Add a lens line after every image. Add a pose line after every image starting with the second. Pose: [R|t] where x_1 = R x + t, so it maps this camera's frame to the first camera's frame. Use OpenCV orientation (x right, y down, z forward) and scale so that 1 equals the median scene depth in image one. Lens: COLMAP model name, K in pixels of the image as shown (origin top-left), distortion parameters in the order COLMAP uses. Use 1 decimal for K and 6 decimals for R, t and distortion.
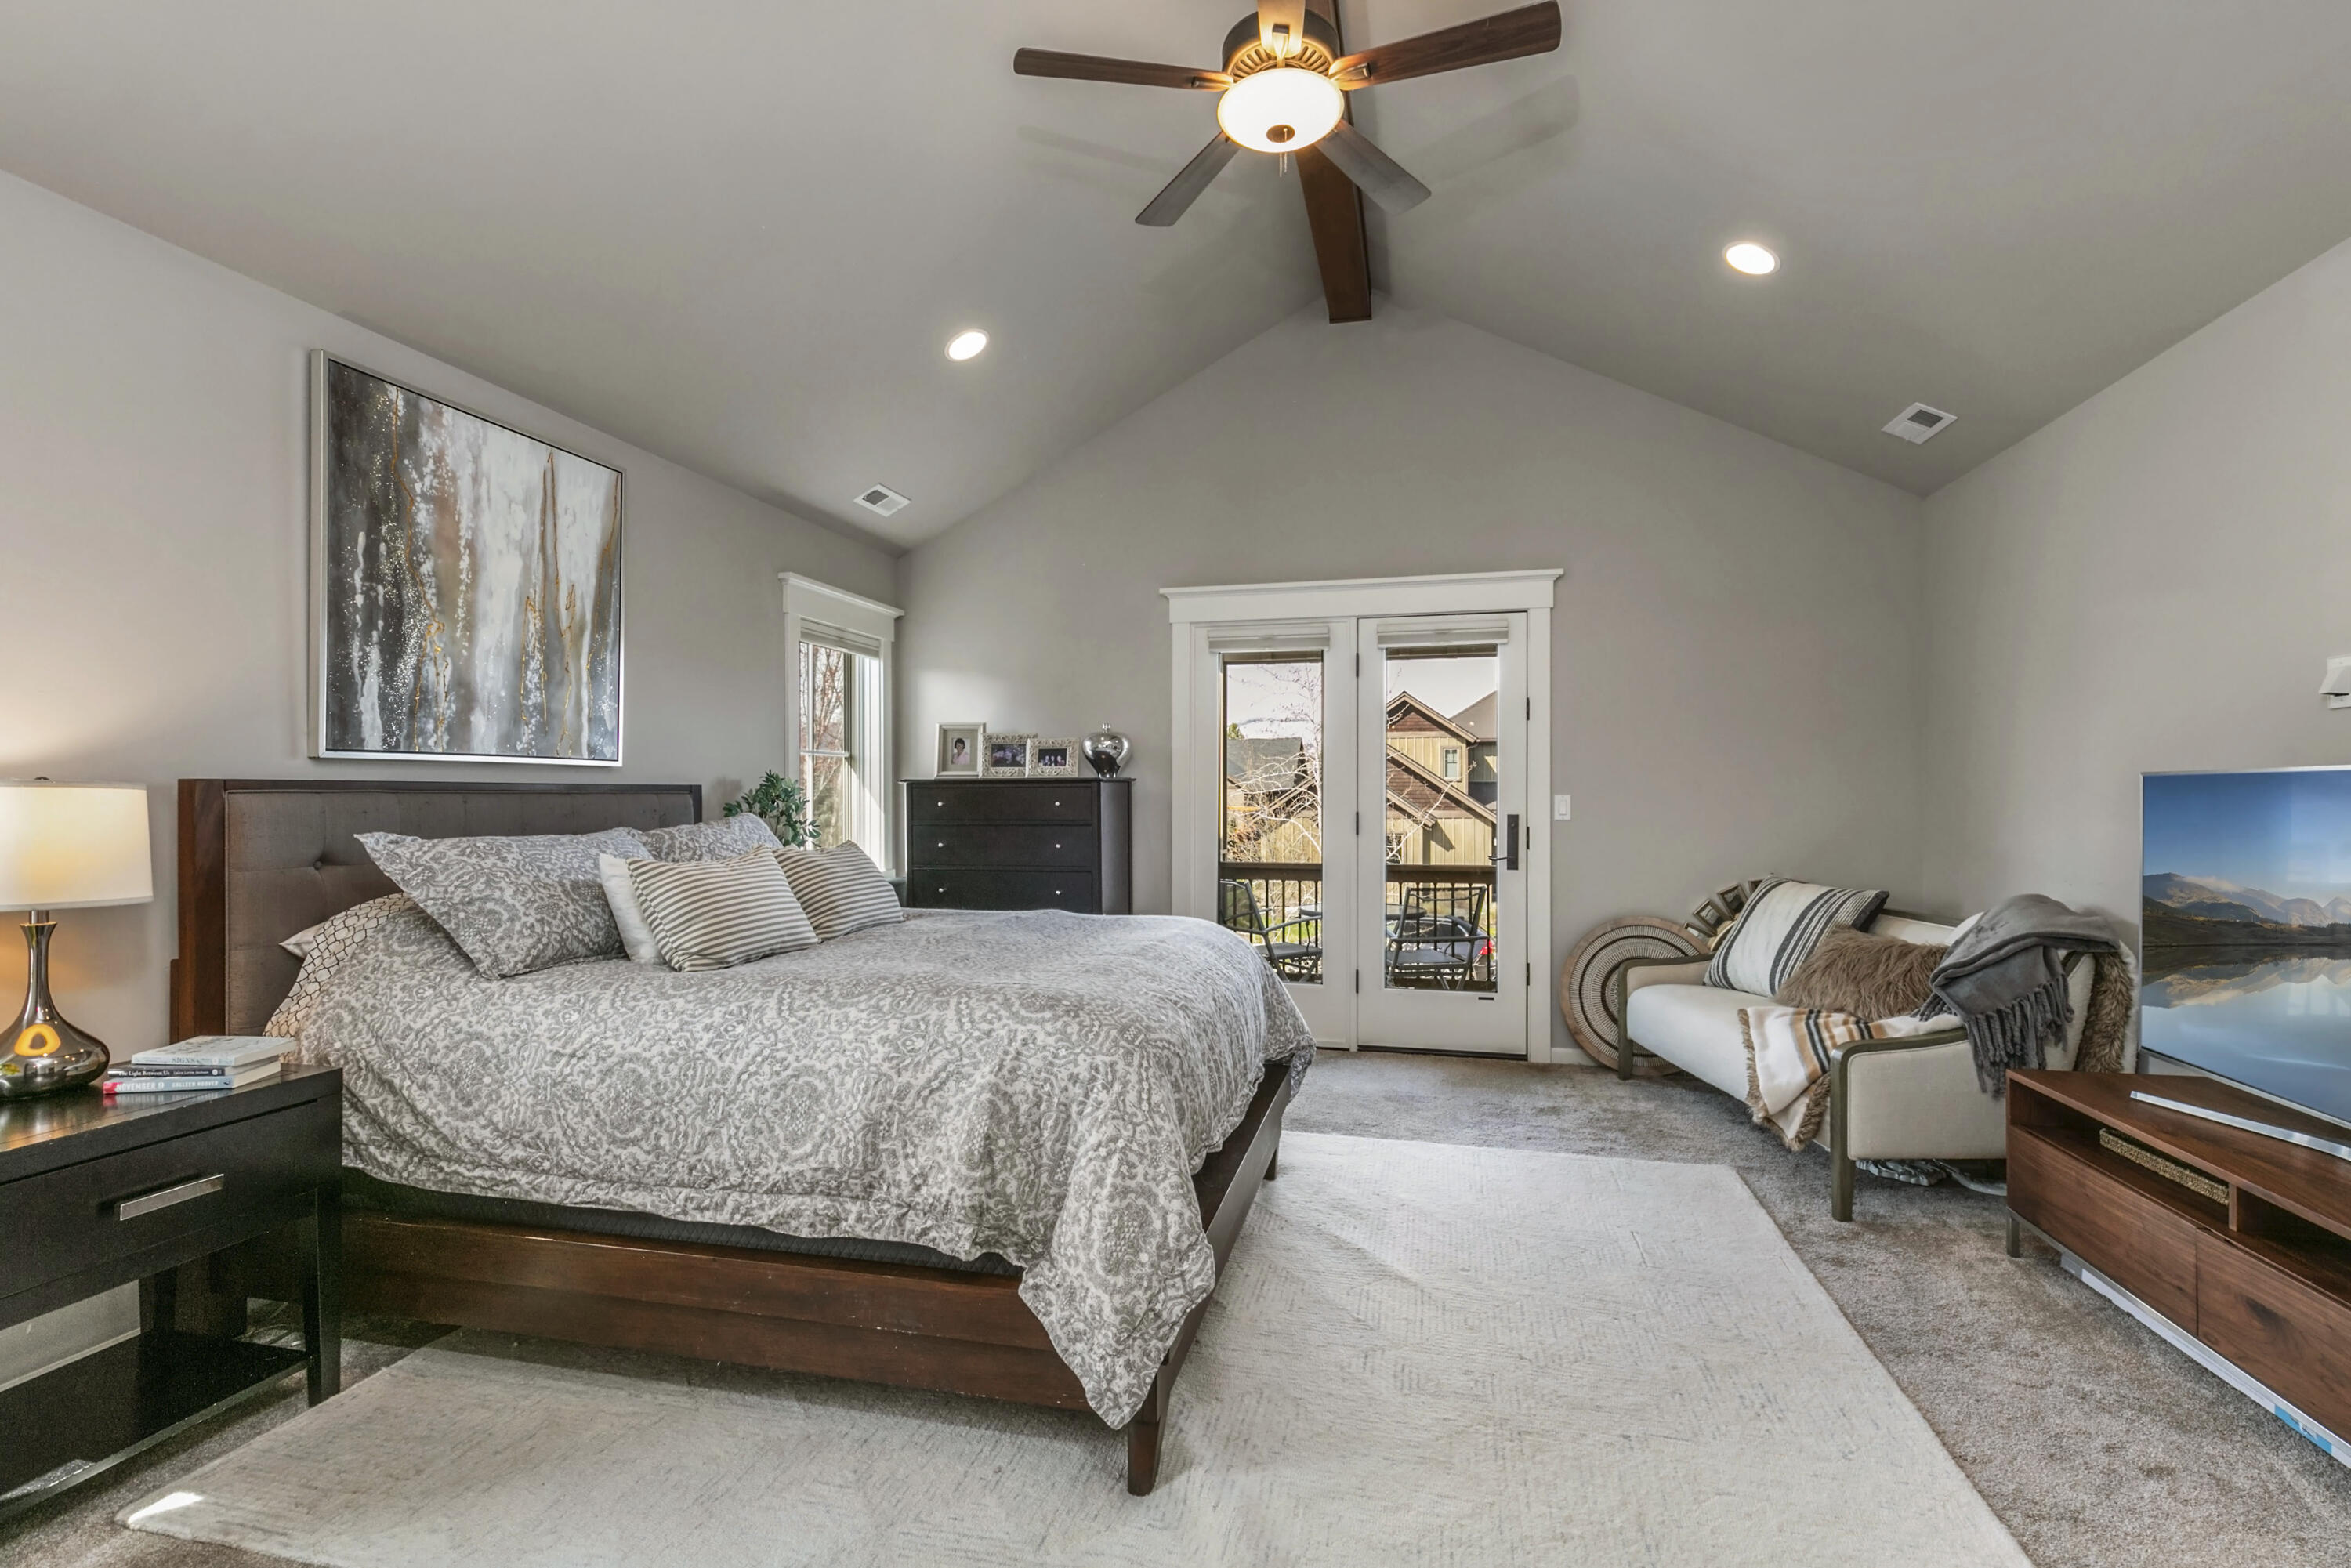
lens RADIAL K [[1077.1, 0, 1177.3], [0, 1077.1, 800.5], [0, 0, 1]] dist [0.004804, -0.000042]
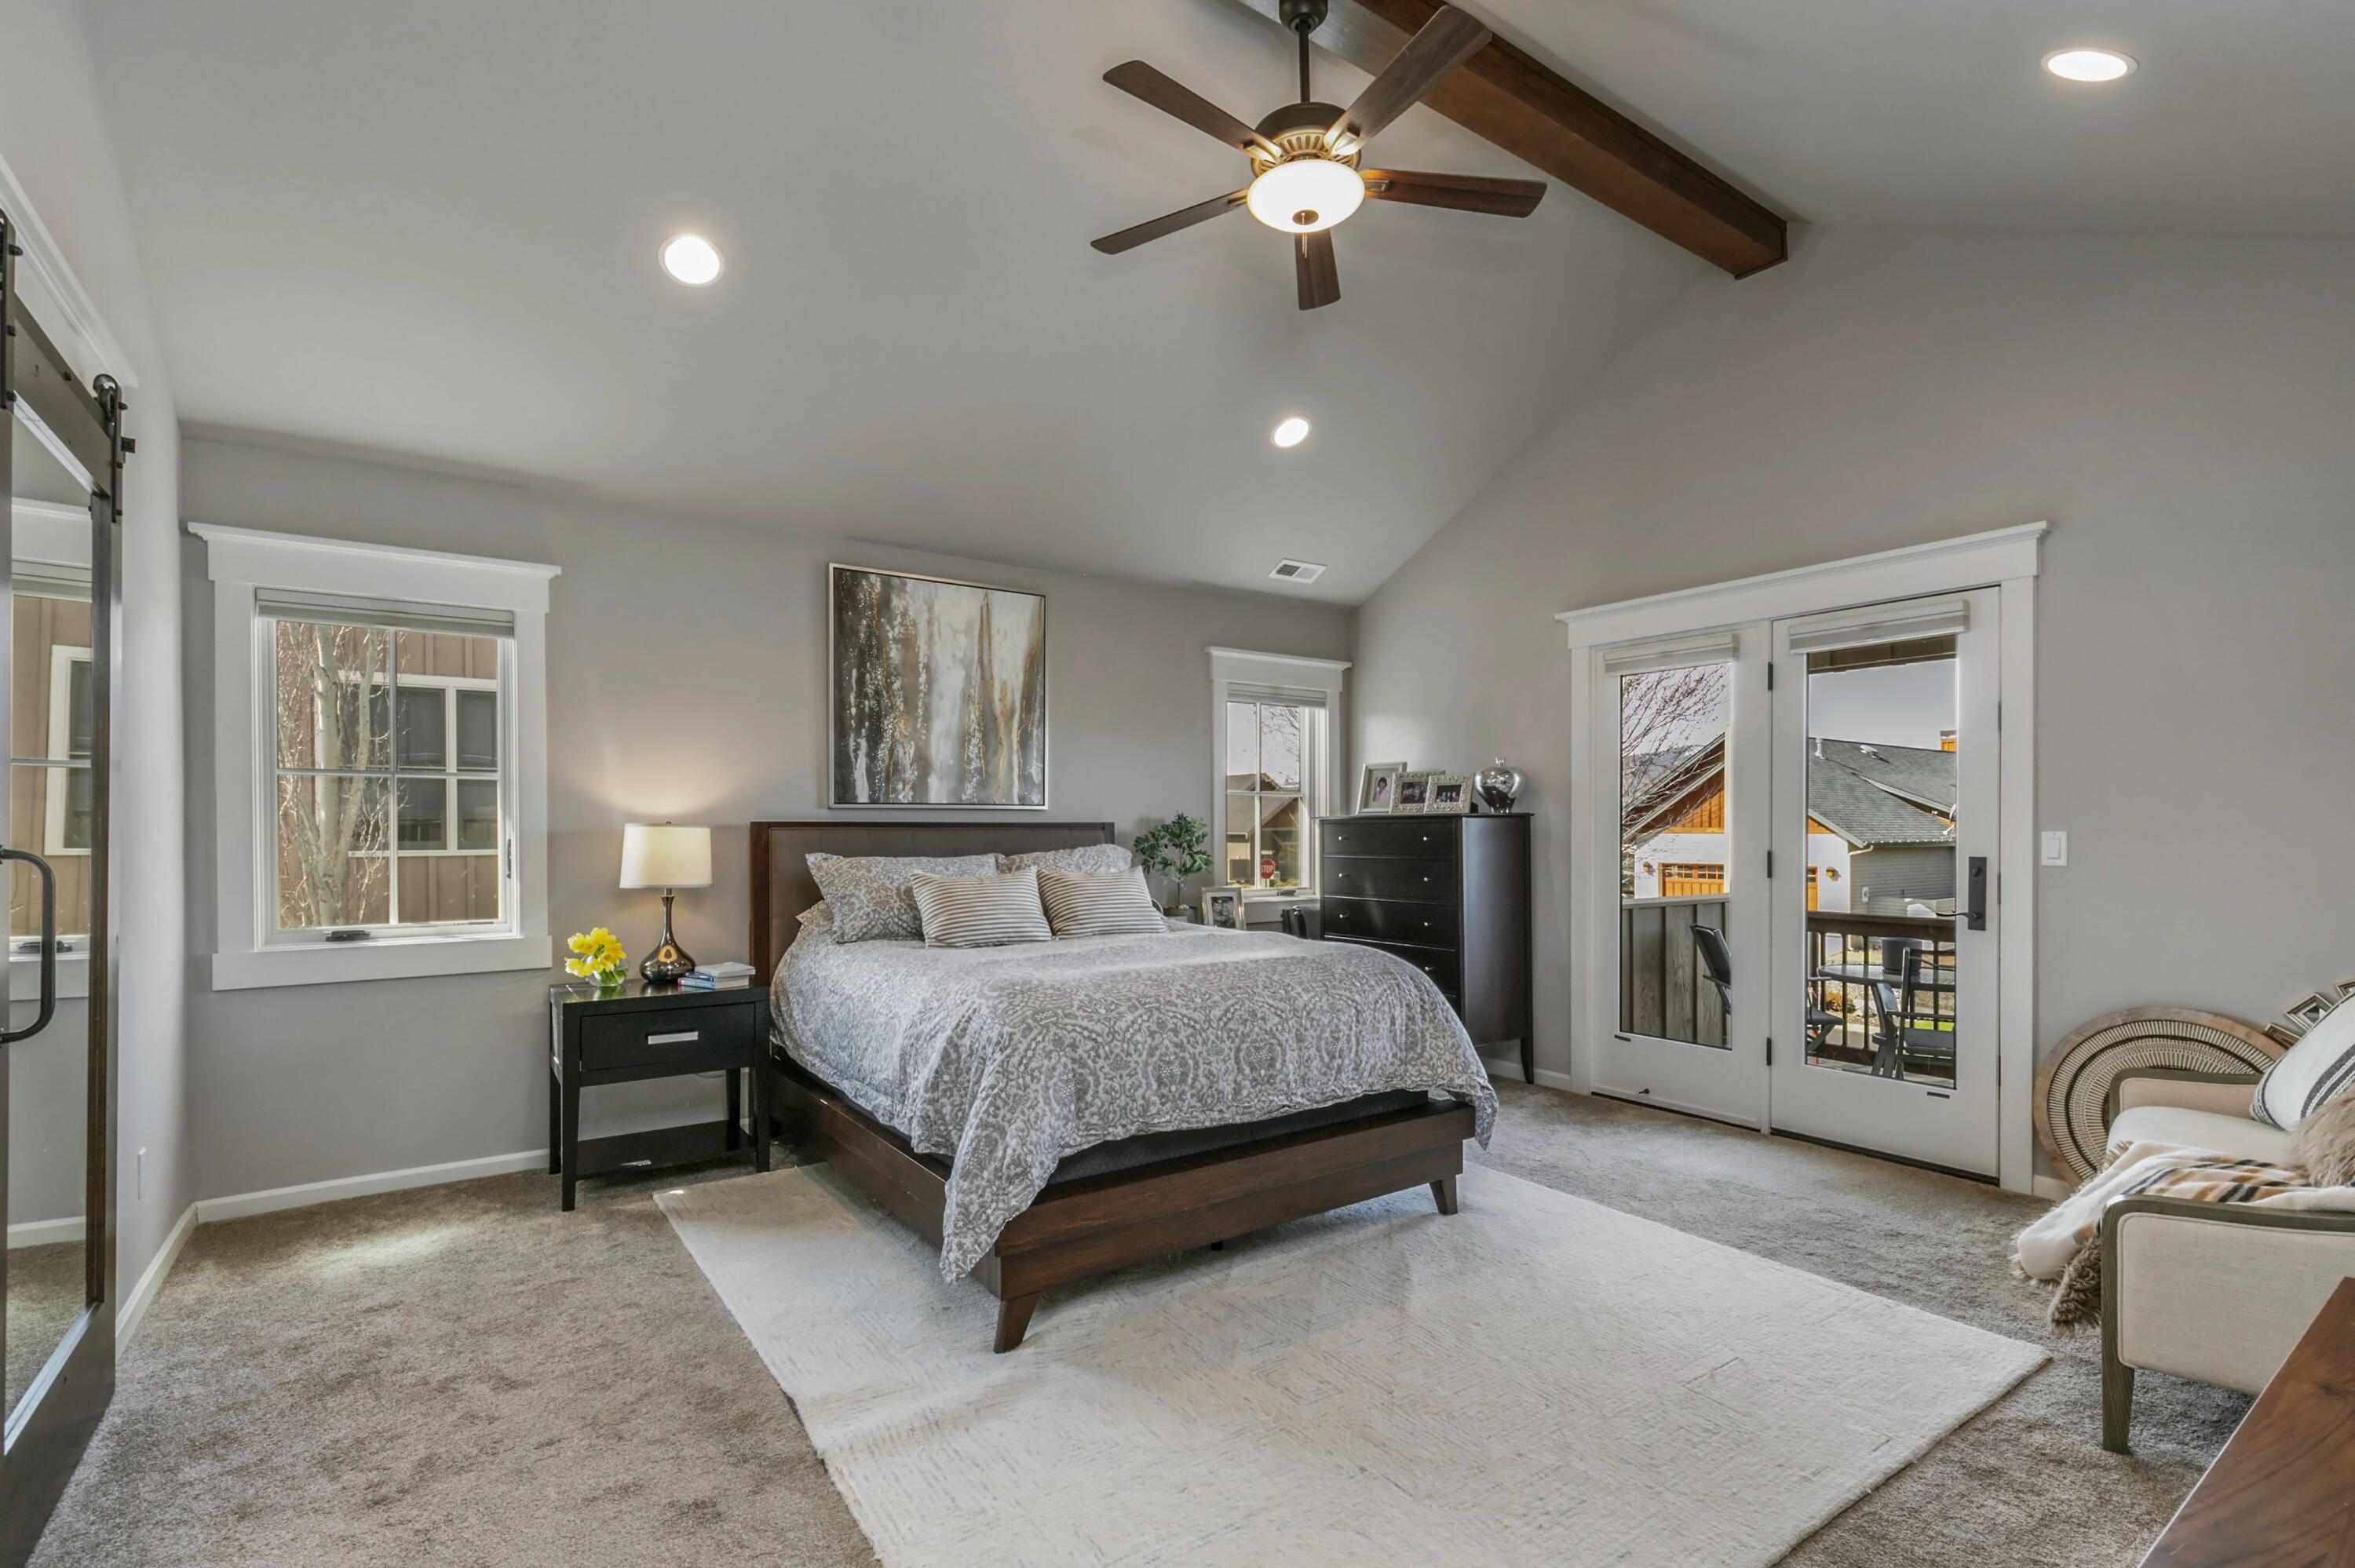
lens RADIAL K [[1089.8, 0, 1175.1], [0, 1089.8, 842.7], [0, 0, 1]] dist [0.002918, 0.000029]
pose [[0.746134, 0.008686, -0.665739, 0.596983], [-0.003710, 0.999954, 0.008889, -0.002414], [0.665785, -0.004163, 0.746132, 0.080312]]
